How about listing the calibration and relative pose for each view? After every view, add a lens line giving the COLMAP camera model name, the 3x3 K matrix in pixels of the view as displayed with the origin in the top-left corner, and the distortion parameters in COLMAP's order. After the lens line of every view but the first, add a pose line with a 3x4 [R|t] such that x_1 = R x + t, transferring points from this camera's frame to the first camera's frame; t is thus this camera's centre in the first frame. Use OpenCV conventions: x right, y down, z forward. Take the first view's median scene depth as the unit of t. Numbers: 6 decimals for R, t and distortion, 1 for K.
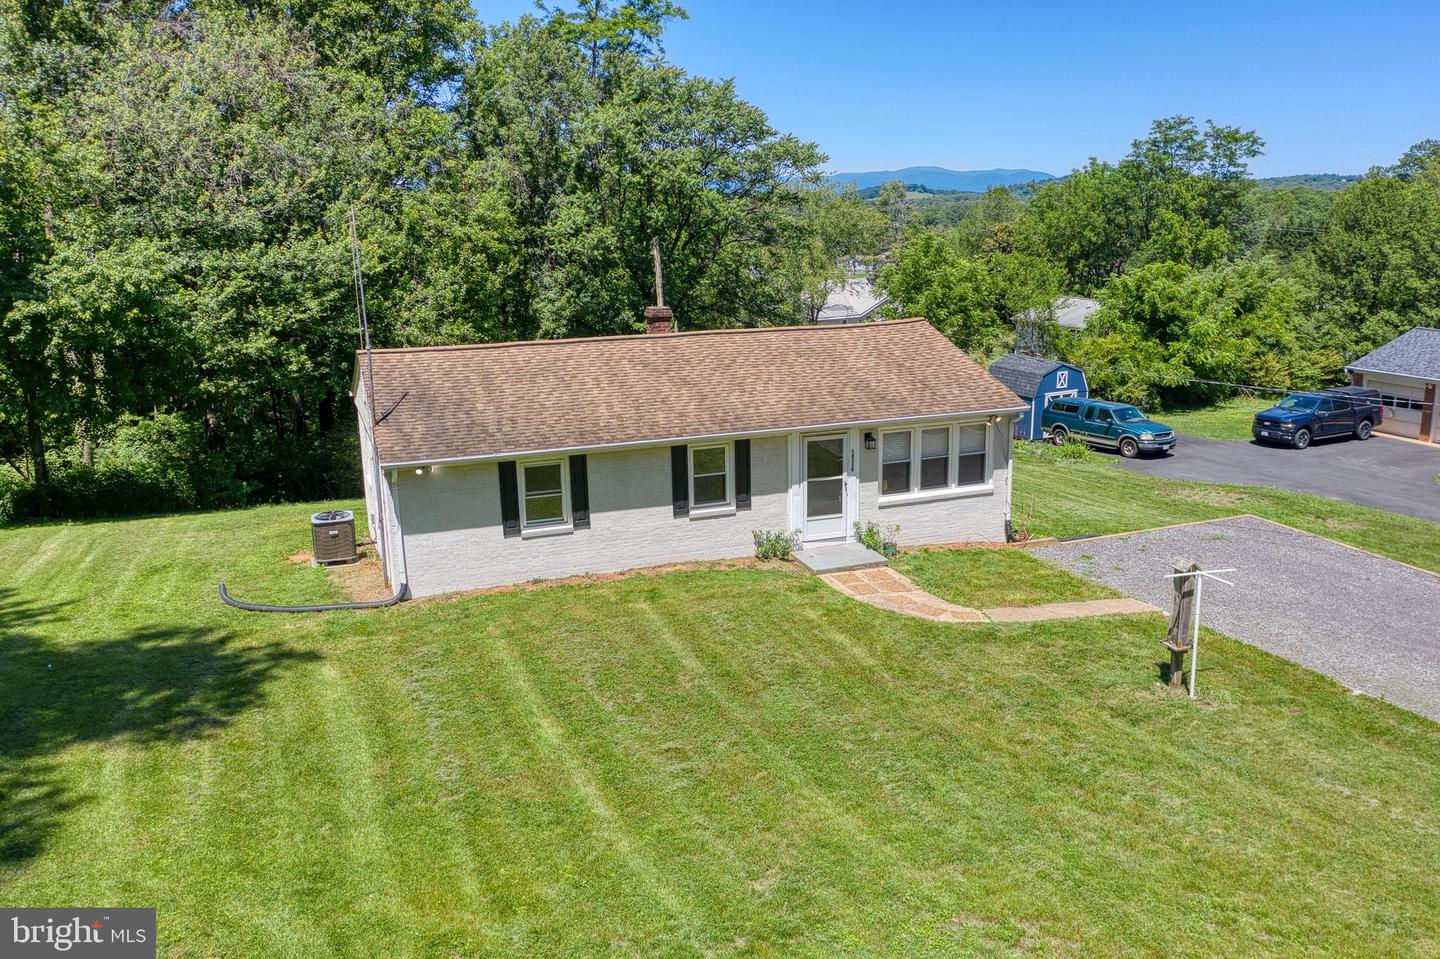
lens RADIAL K [[1111.2, 0, 720.0], [0, 1111.2, 479.5], [0, 0, 1]] dist [-0.054257, -0.001743]
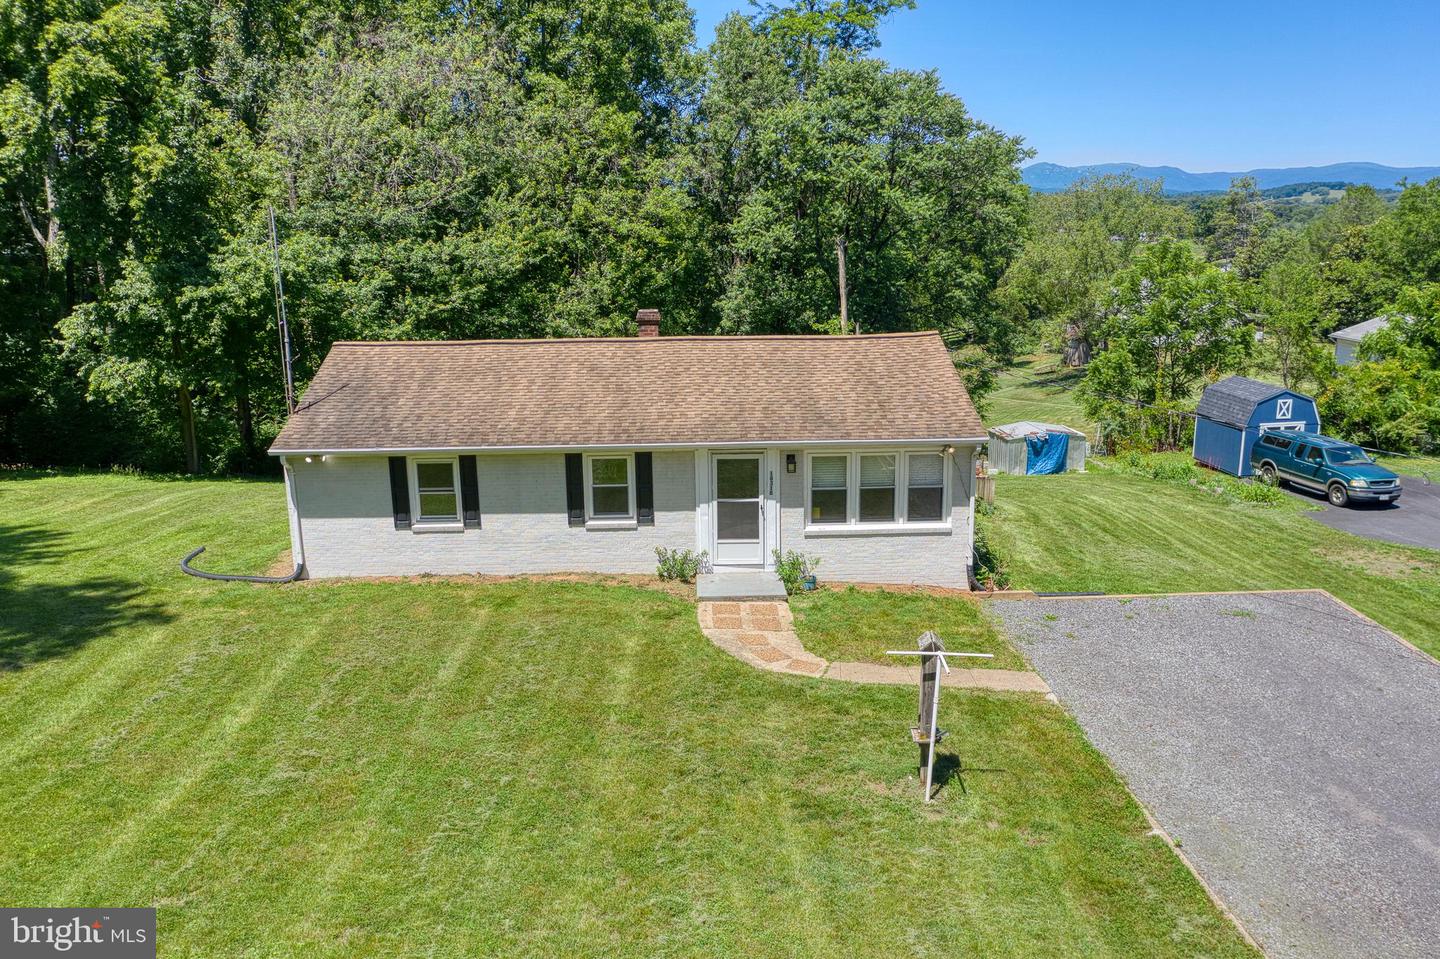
lens RADIAL K [[1111.2, 0, 720.0], [0, 1111.2, 479.5], [0, 0, 1]] dist [-0.054257, -0.001743]
pose [[0.943753, 0.081807, -0.320372, 0.380028], [-0.080416, 0.996606, 0.017593, -0.033388], [0.320724, 0.009159, 0.947128, 0.110497]]
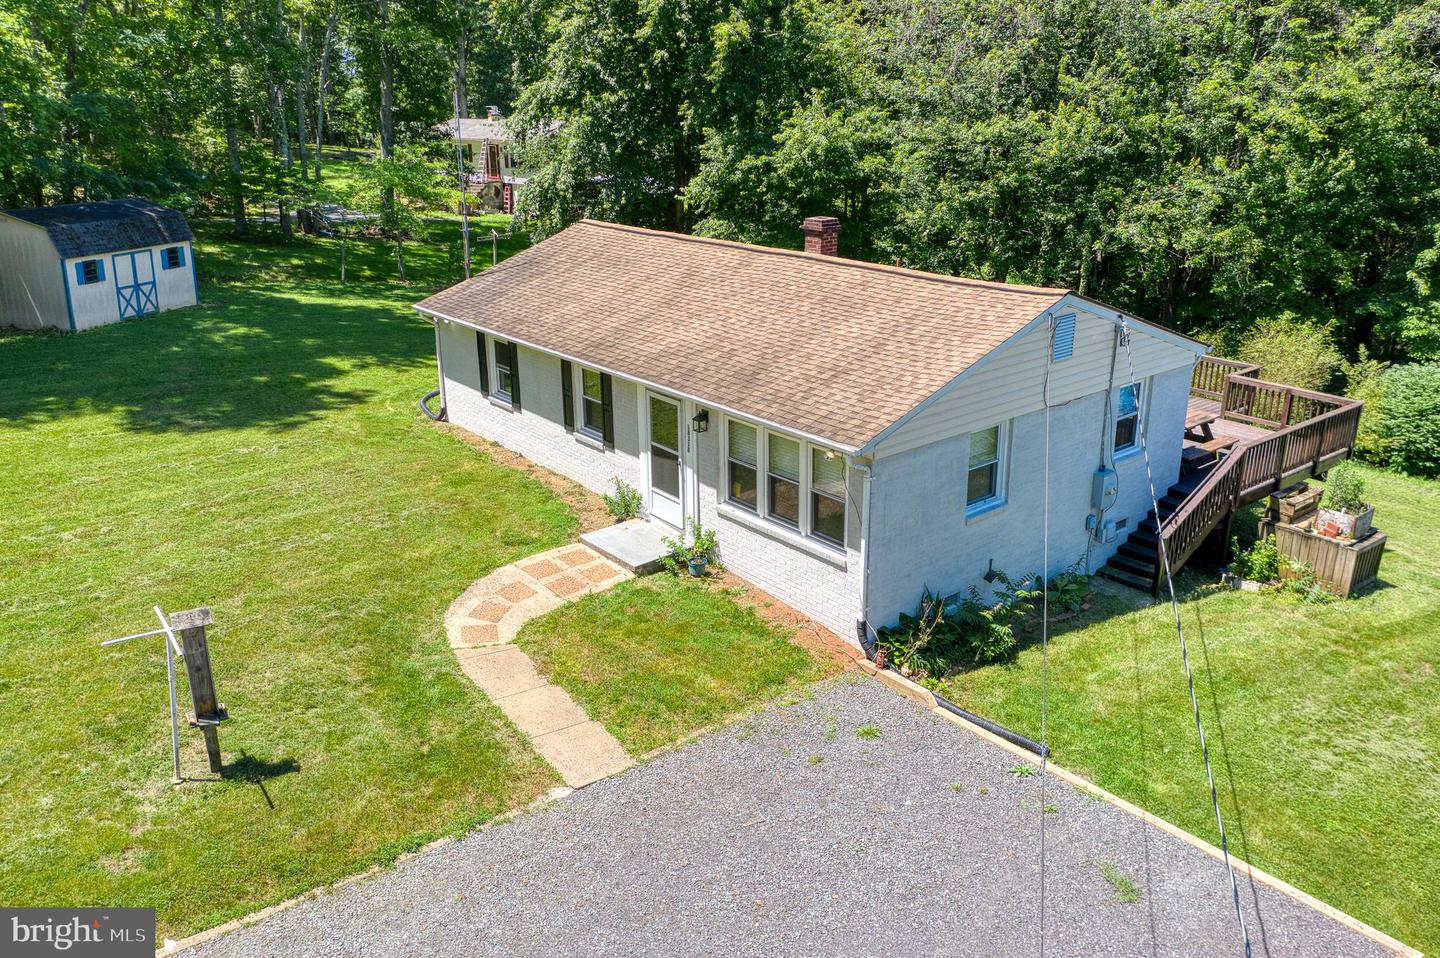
lens RADIAL K [[1104.9, 0, 720.0], [0, 1104.9, 479.0], [0, 0, 1]] dist [-0.030153, 0.009091]
pose [[0.310000, 0.329727, -0.891728, 0.831500], [-0.219777, 0.937383, 0.270206, -0.206096], [0.924985, 0.112217, 0.363055, 0.753083]]
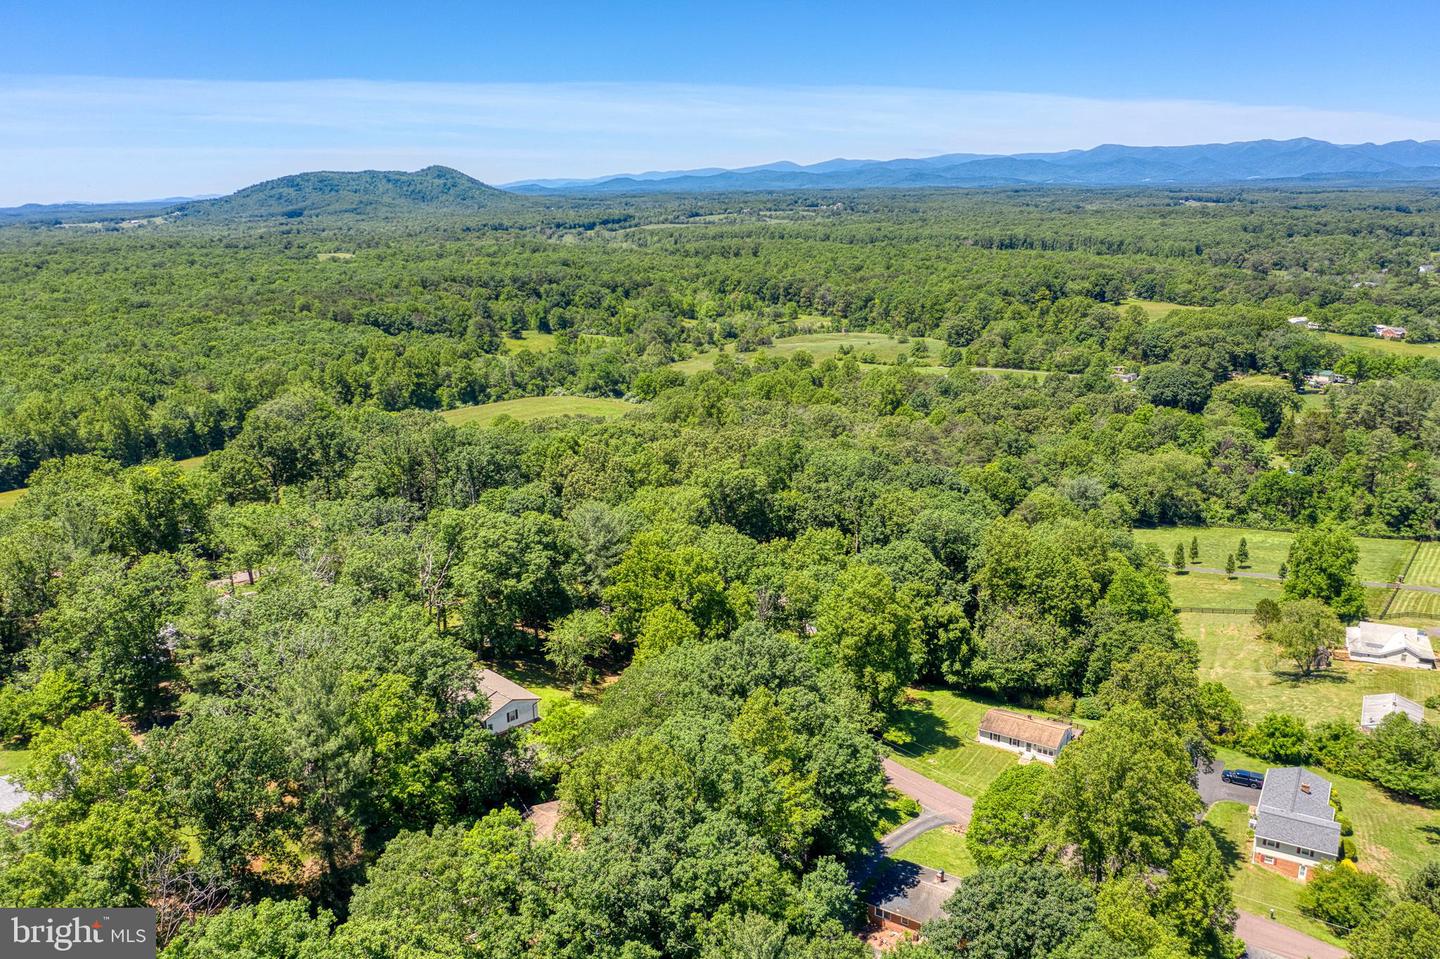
lens RADIAL K [[1111.2, 0, 720.0], [0, 1111.2, 479.5], [0, 0, 1]] dist [-0.054257, -0.001743]
pose [[0.582477, 0.220093, -0.782483, 4.592930], [-0.188668, 0.972962, 0.133227, -2.519834], [0.790649, 0.070027, 0.608252, -5.721862]]
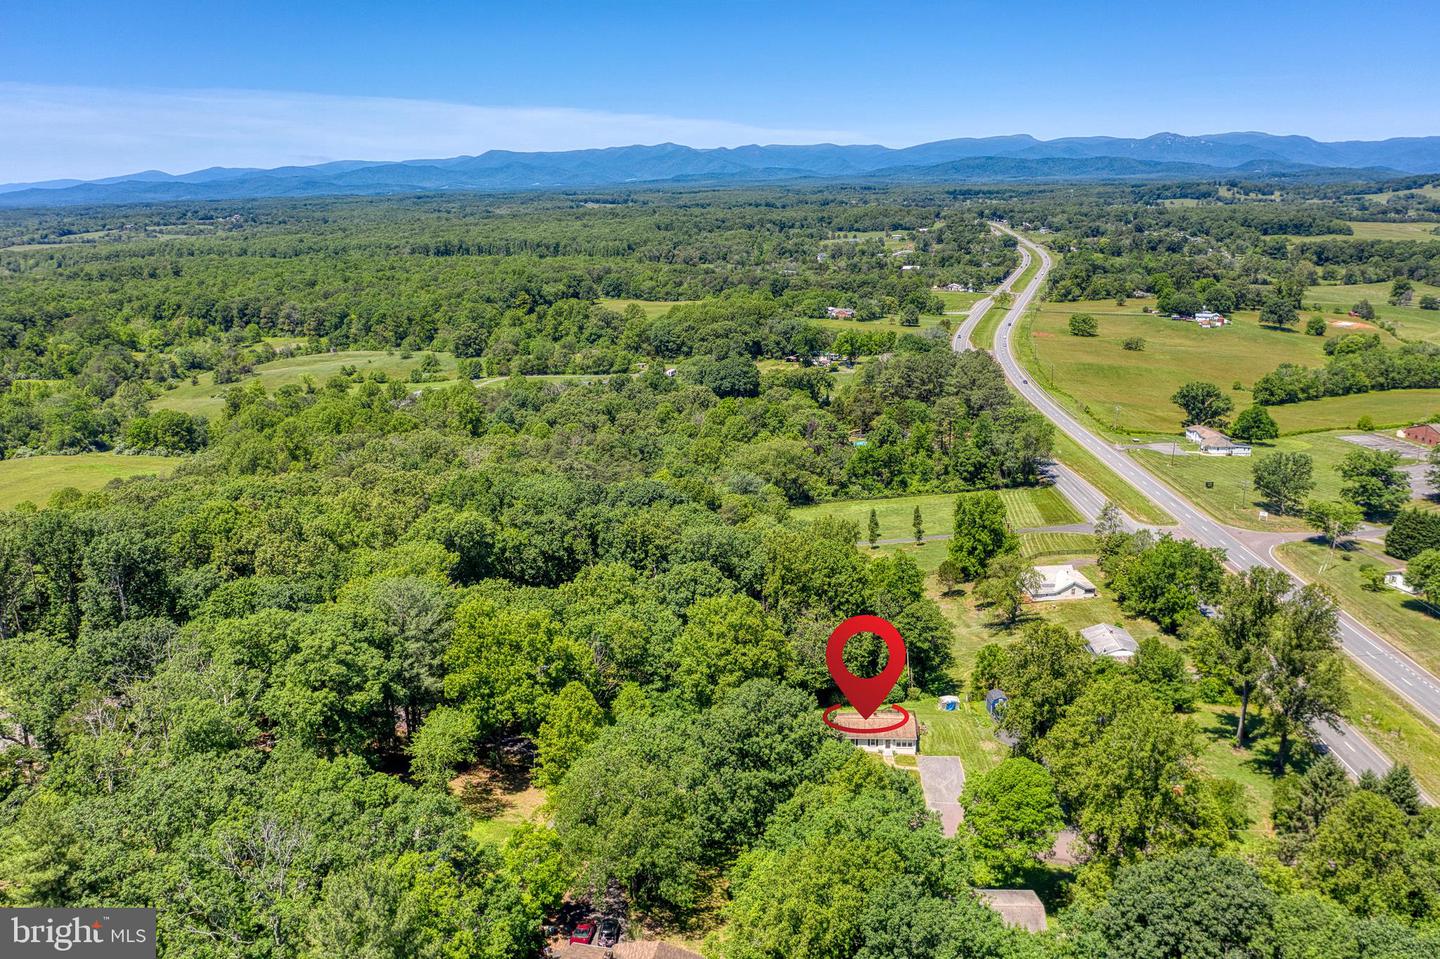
lens RADIAL K [[1114.9, 0, 720.0], [0, 1114.9, 479.5], [0, 0, 1]] dist [-0.047383, -0.001310]
pose [[0.909004, 0.111220, -0.401673, 2.021512], [-0.097979, 0.993753, 0.053433, -2.233448], [0.405107, -0.009215, 0.914223, -6.881931]]
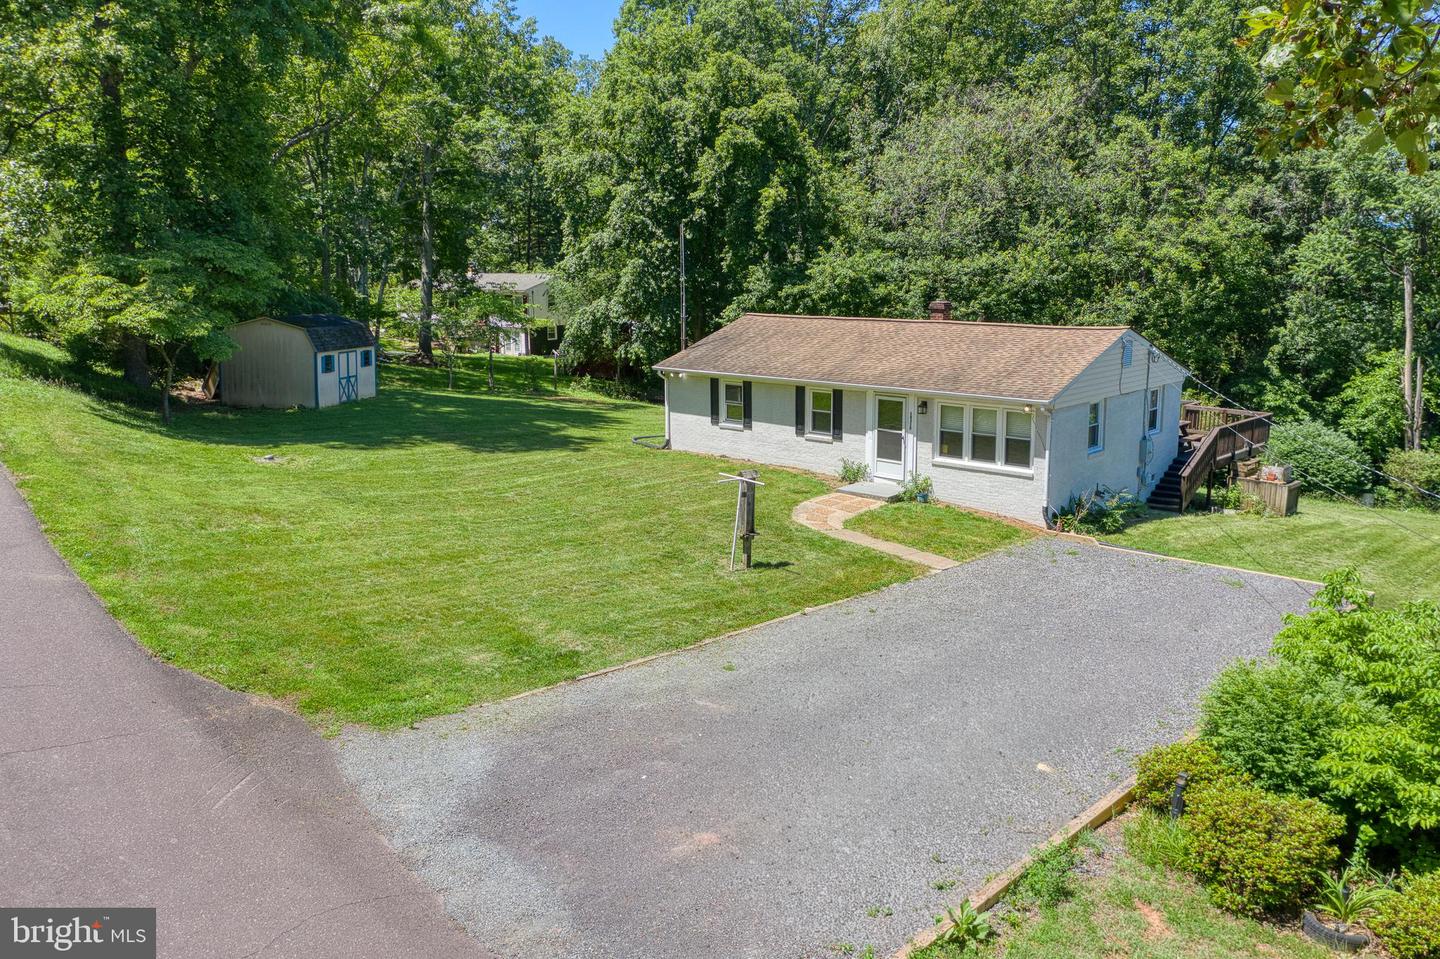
lens RADIAL K [[1111.2, 0, 720.0], [0, 1111.2, 479.5], [0, 0, 1]] dist [-0.054257, -0.001743]
pose [[0.437187, 0.185934, -0.879941, 1.161612], [-0.211513, 0.972211, 0.100344, -0.033467], [0.874145, 0.142250, 0.464366, 0.236129]]
